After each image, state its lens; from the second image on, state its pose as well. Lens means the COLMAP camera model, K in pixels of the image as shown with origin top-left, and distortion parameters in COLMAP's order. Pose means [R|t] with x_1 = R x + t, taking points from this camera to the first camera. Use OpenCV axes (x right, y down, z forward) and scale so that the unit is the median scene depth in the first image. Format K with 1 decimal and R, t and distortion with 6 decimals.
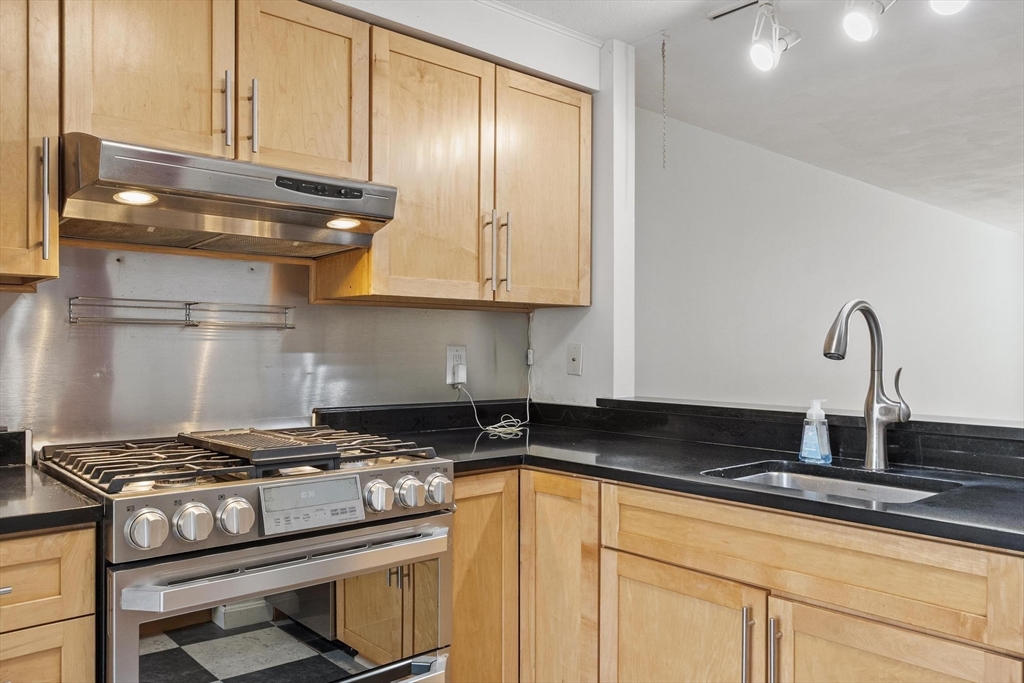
lens RADIAL K [[773.6, 0, 514.2], [0, 773.6, 347.9], [0, 0, 1]] dist [0.008244, 0.001413]
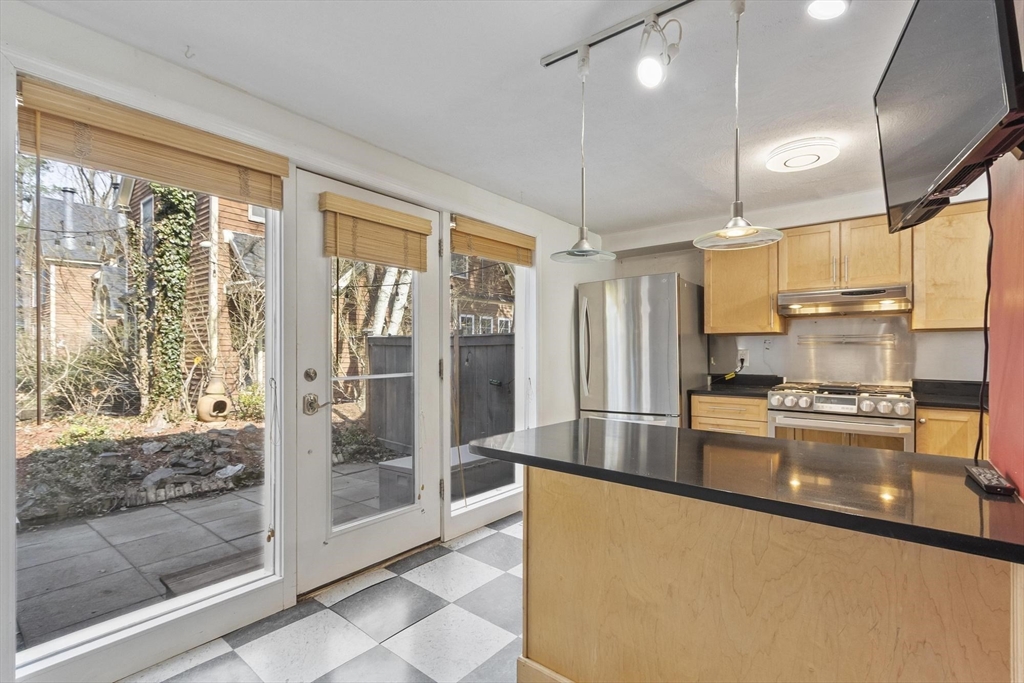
lens RADIAL K [[472.5, 0, 511.0], [0, 472.5, 351.0], [0, 0, 1]] dist [0.002058, -0.000305]
pose [[0.159061, -0.001127, -0.987268, 1.087758], [0.001270, 0.999999, -0.000937, -0.003665], [0.987268, -0.001105, 0.159062, -0.430024]]
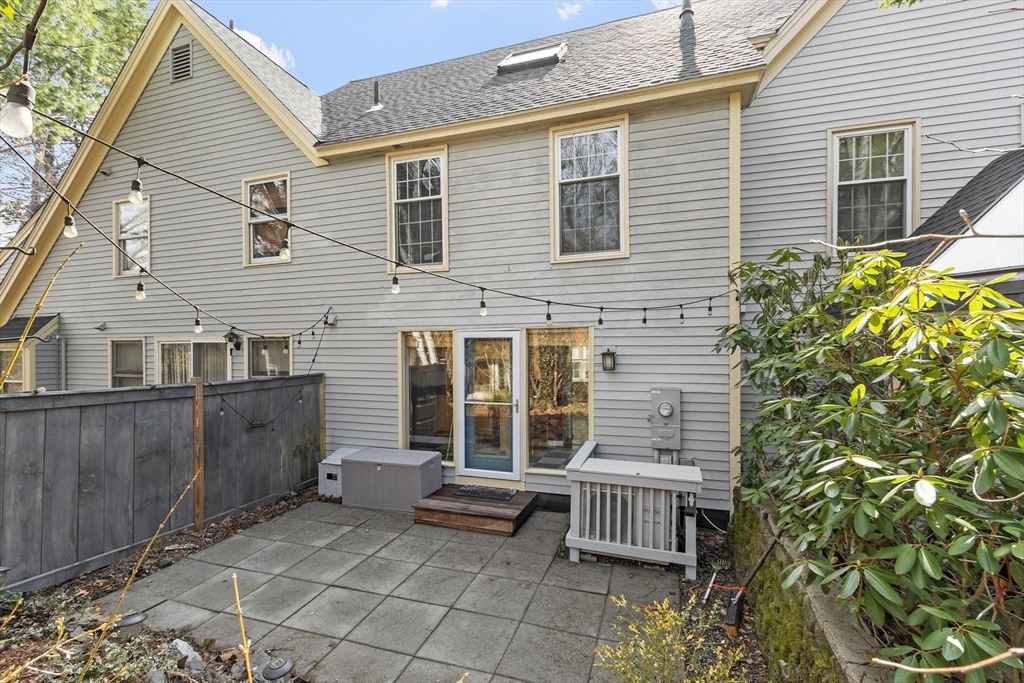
lens RADIAL K [[457.0, 0, 507.9], [0, 457.0, 347.0], [0, 0, 1]] dist [-0.002158, -0.000210]
pose [[0.866592, -0.002161, 0.499012, -1.699607], [0.004361, 0.999985, -0.003242, -0.299186], [-0.498997, 0.004985, 0.866589, -3.388453]]
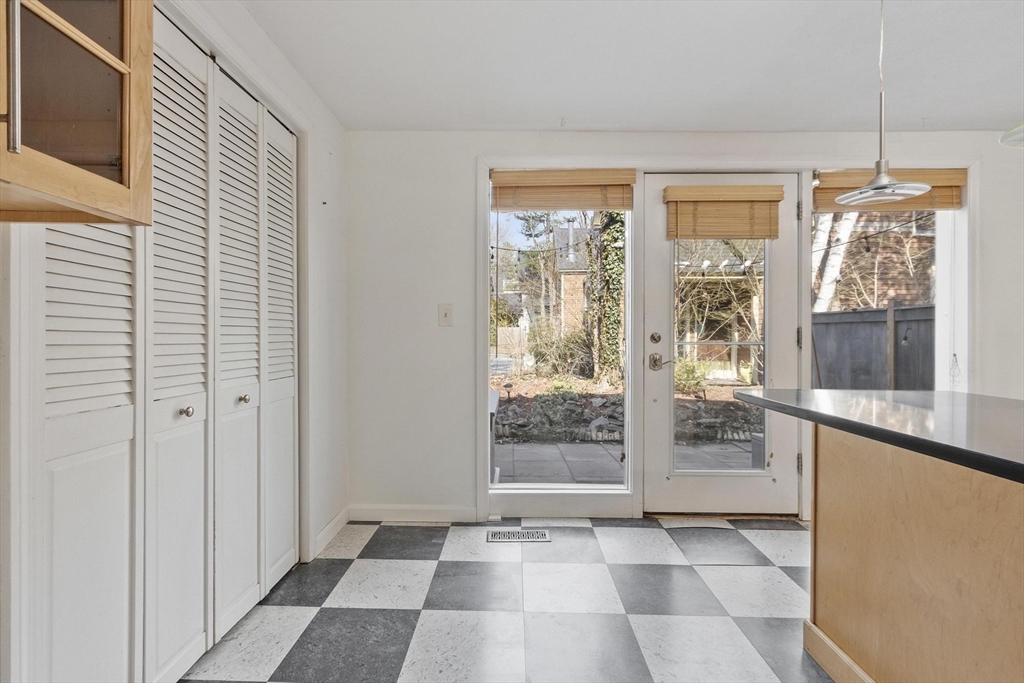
lens RADIAL K [[467.2, 0, 504.1], [0, 467.2, 336.8], [0, 0, 1]] dist [0.001335, 0.000155]
pose [[-0.678958, -0.002659, -0.734173, 1.209196], [-0.002398, 0.999996, -0.001404, 0.050952], [0.734174, 0.000807, -0.678961, -0.120398]]
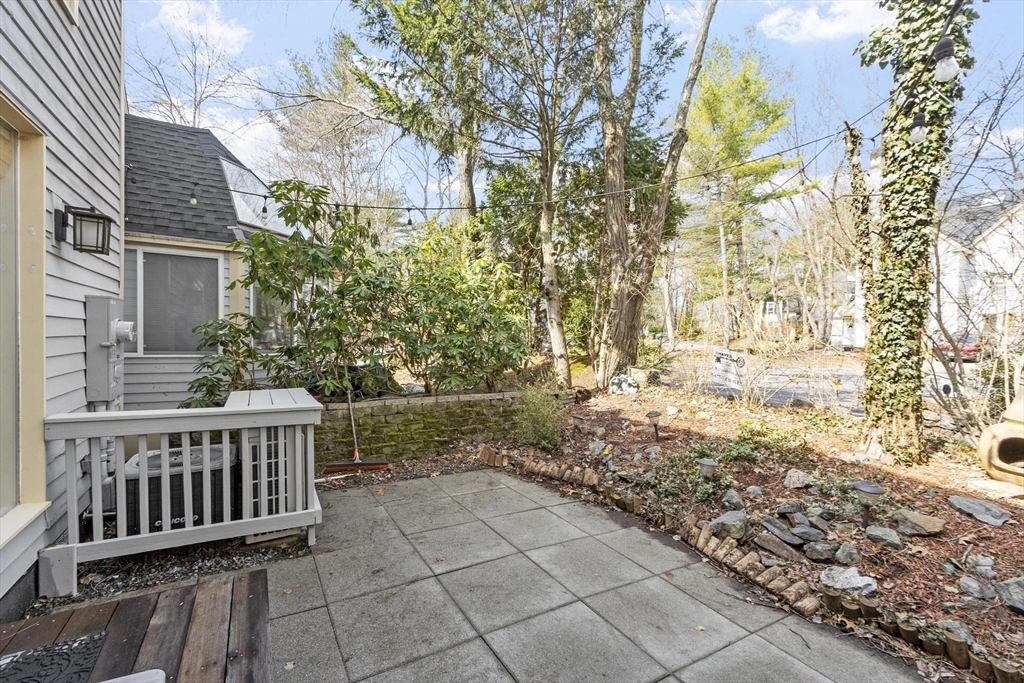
lens RADIAL K [[445.4, 0, 506.2], [0, 445.4, 343.2], [0, 0, 1]] dist [0.002184, 0.000357]
pose [[-0.978300, -0.021638, 0.206063, -1.210755], [-0.019425, 0.999730, 0.012758, 0.057901], [-0.206283, 0.008478, -0.978456, -0.250988]]
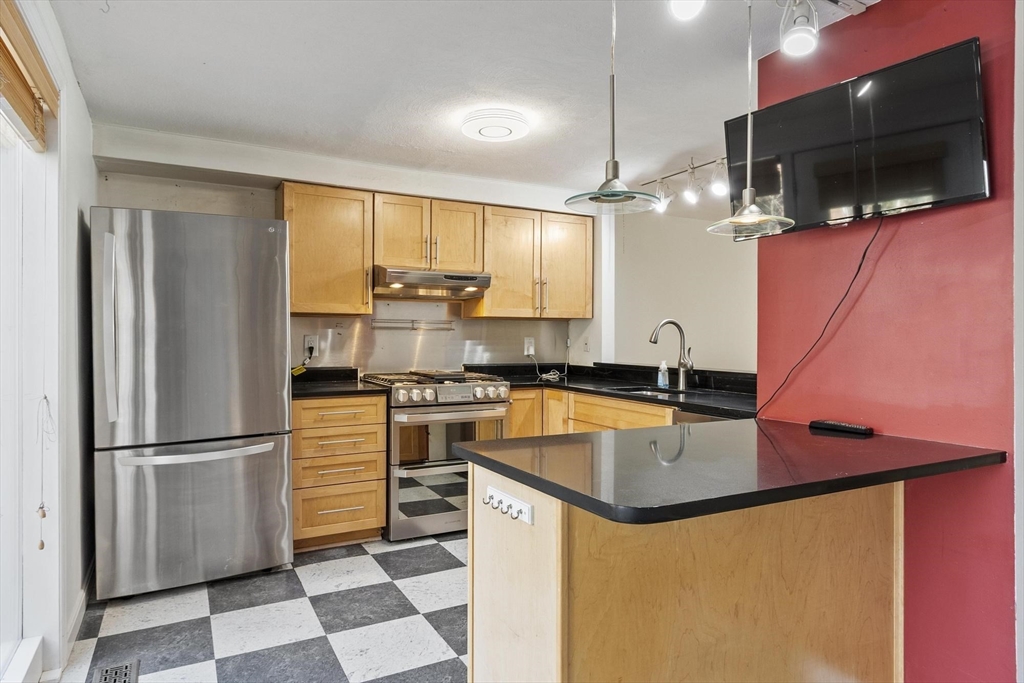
lens RADIAL K [[611.3, 0, 511.5], [0, 611.3, 336.5], [0, 0, 1]] dist [0.005167, -0.000241]
pose [[0.973859, 0.002107, -0.227146, 0.361637], [-0.002146, 0.999998, 0.000078, -0.006652], [0.227145, 0.000411, 0.973861, -0.910946]]
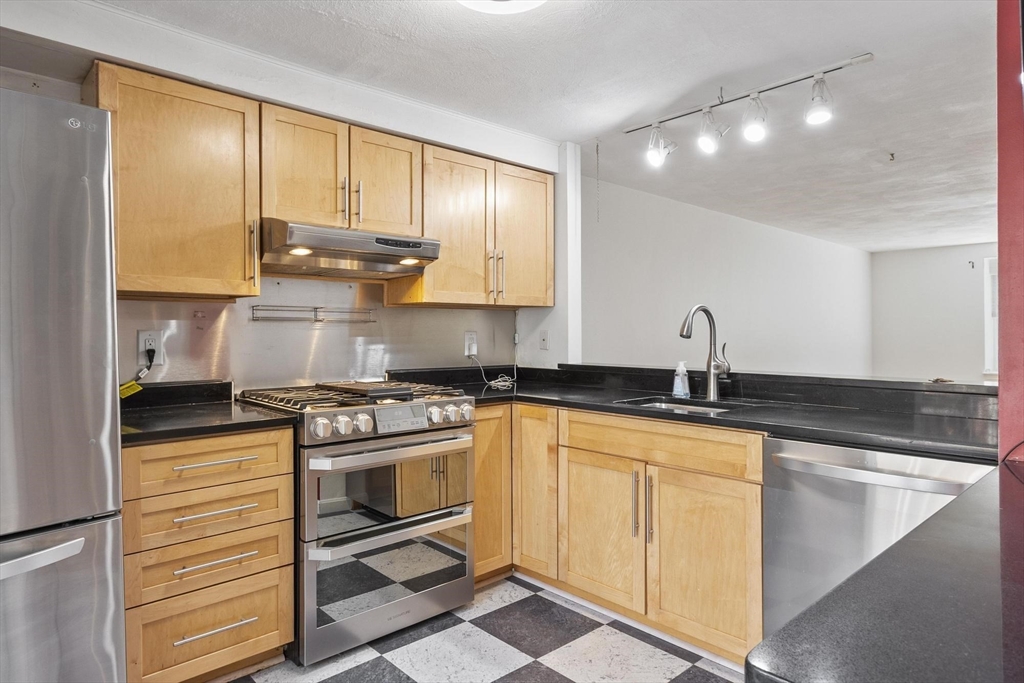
lens RADIAL K [[605.6, 0, 512.4], [0, 605.6, 335.1], [0, 0, 1]] dist [0.002464, -0.000964]
pose [[0.999785, -0.005933, 0.019868, -0.018261], [0.005841, 0.999972, 0.004694, -0.001534], [-0.019895, -0.004577, 0.999792, -0.358091]]
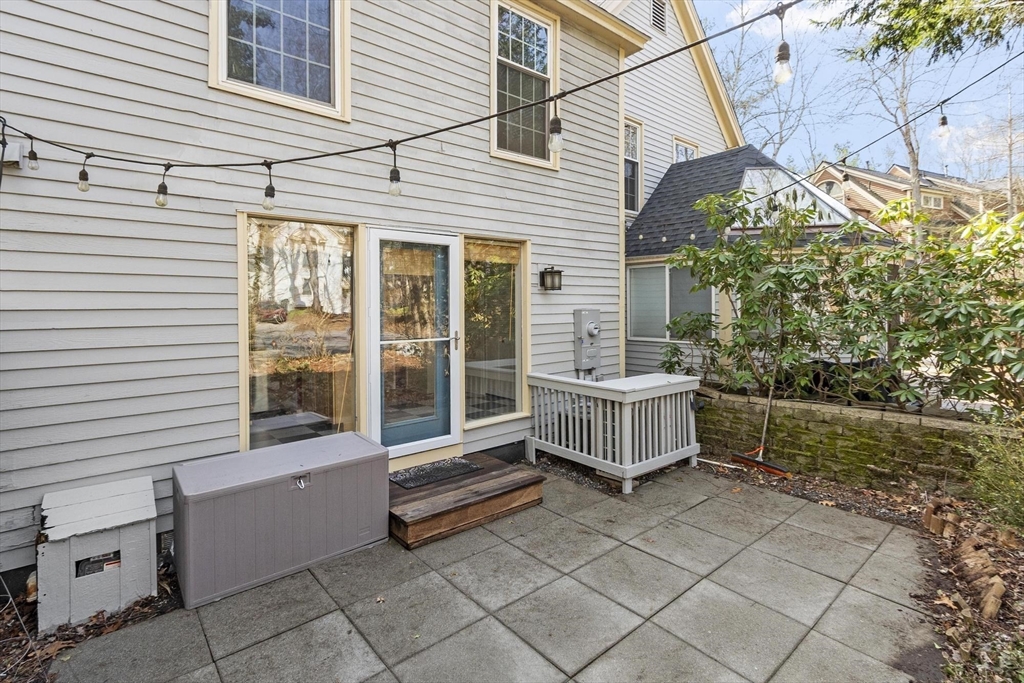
lens RADIAL K [[487.4, 0, 523.8], [0, 487.4, 304.2], [0, 0, 1]] dist [0.002717, -0.000020]
pose [[0.011391, 0.003374, 0.999929, -2.465764], [0.010504, 0.999939, -0.003493, -0.079387], [-0.999880, 0.010543, 0.011355, -1.144002]]
